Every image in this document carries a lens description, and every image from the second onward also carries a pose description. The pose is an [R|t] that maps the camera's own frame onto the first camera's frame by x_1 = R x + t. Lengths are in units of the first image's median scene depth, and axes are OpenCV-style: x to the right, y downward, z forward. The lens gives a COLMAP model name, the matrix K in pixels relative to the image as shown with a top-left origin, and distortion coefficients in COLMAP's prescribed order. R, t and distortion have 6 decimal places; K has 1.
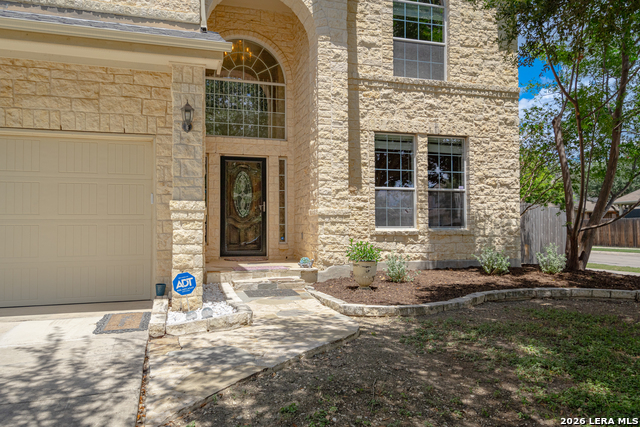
lens RADIAL K [[500.8, 0, 321.7], [0, 500.8, 218.9], [0, 0, 1]] dist [0.024571, 0.001909]
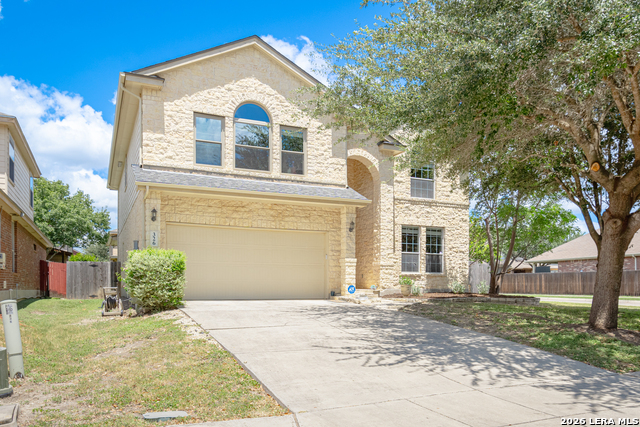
lens RADIAL K [[524.1, 0, 319.5], [0, 524.1, 285.7], [0, 0, 1]] dist [-0.001241, -0.001470]
pose [[0.992849, 0.008381, 0.119085, -0.462288], [-0.010918, 0.999727, 0.020667, 0.031528], [-0.118879, -0.021820, 0.992669, -1.043206]]
